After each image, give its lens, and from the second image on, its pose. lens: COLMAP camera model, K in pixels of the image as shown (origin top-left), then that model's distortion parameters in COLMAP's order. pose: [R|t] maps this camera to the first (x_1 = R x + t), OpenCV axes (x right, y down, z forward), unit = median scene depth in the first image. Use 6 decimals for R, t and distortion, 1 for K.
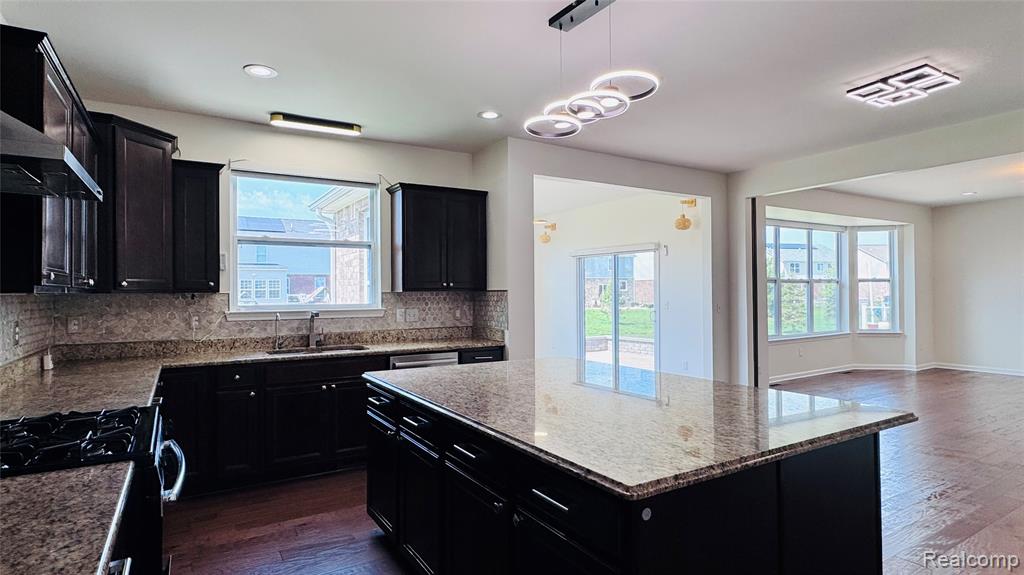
lens RADIAL K [[537.6, 0, 509.5], [0, 537.6, 286.4], [0, 0, 1]] dist [-0.003208, -0.000133]
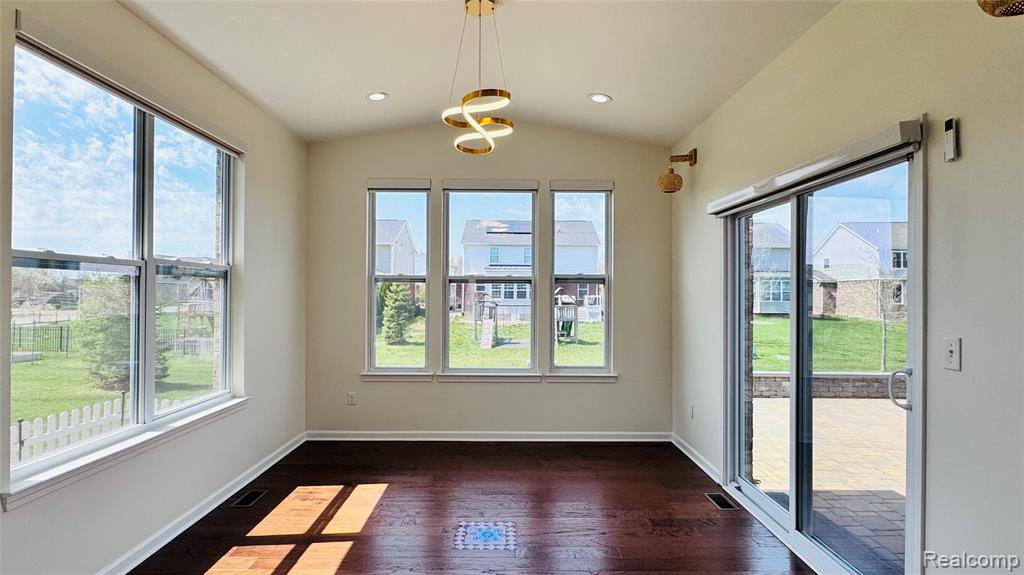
lens RADIAL K [[537.6, 0, 508.3], [0, 537.6, 286.3], [0, 0, 1]] dist [-0.003208, -0.000133]
pose [[0.852956, 0.007159, -0.521933, 0.375534], [-0.008915, 0.999960, -0.000853, 0.006903], [0.521906, 0.005380, 0.852986, 1.031684]]
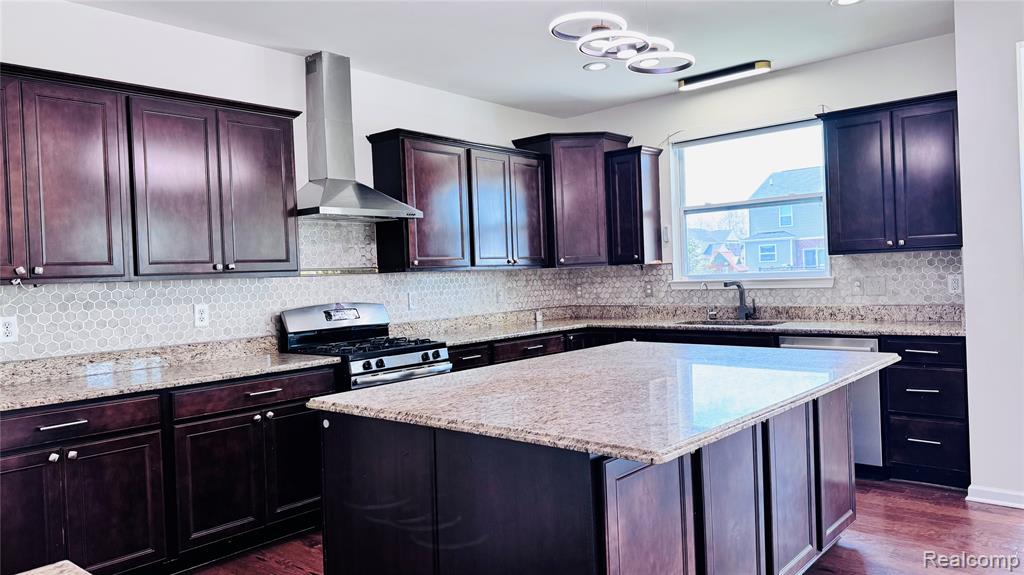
lens RADIAL K [[713.7, 0, 519.1], [0, 713.7, 286.6], [0, 0, 1]] dist [0.084785, -0.111684]
pose [[0.305692, 0.011873, -0.952056, 0.628296], [0.047235, 0.998502, 0.027619, 0.004777], [0.950958, -0.053413, 0.304673, 0.251902]]
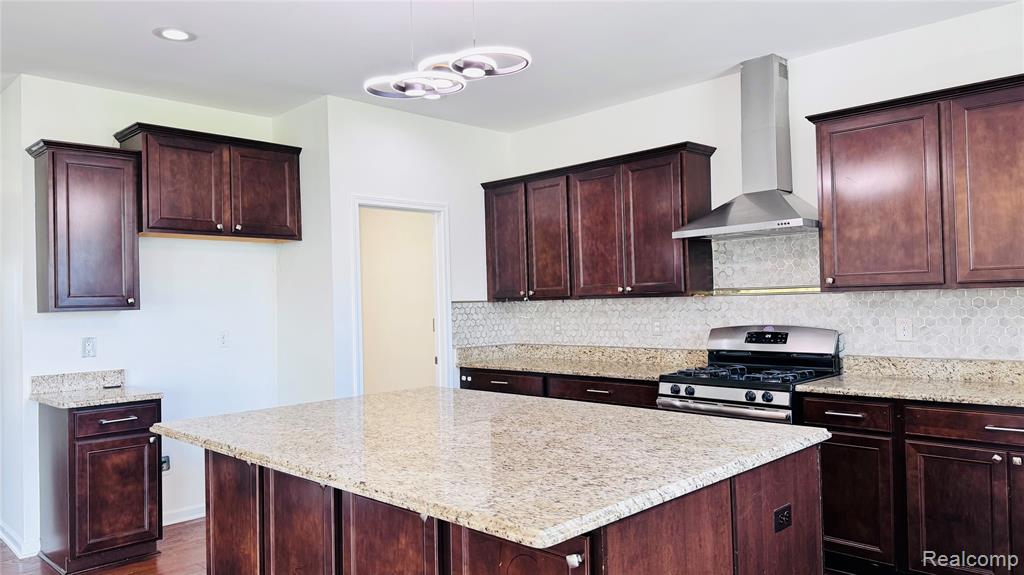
lens RADIAL K [[713.7, 0, 508.2], [0, 713.7, 284.3], [0, 0, 1]] dist [0.084785, -0.111684]
pose [[-0.972019, 0.027418, -0.233297, 0.166138], [0.035657, 0.998878, -0.031168, 0.007890], [0.232180, -0.038615, -0.971906, 1.100040]]
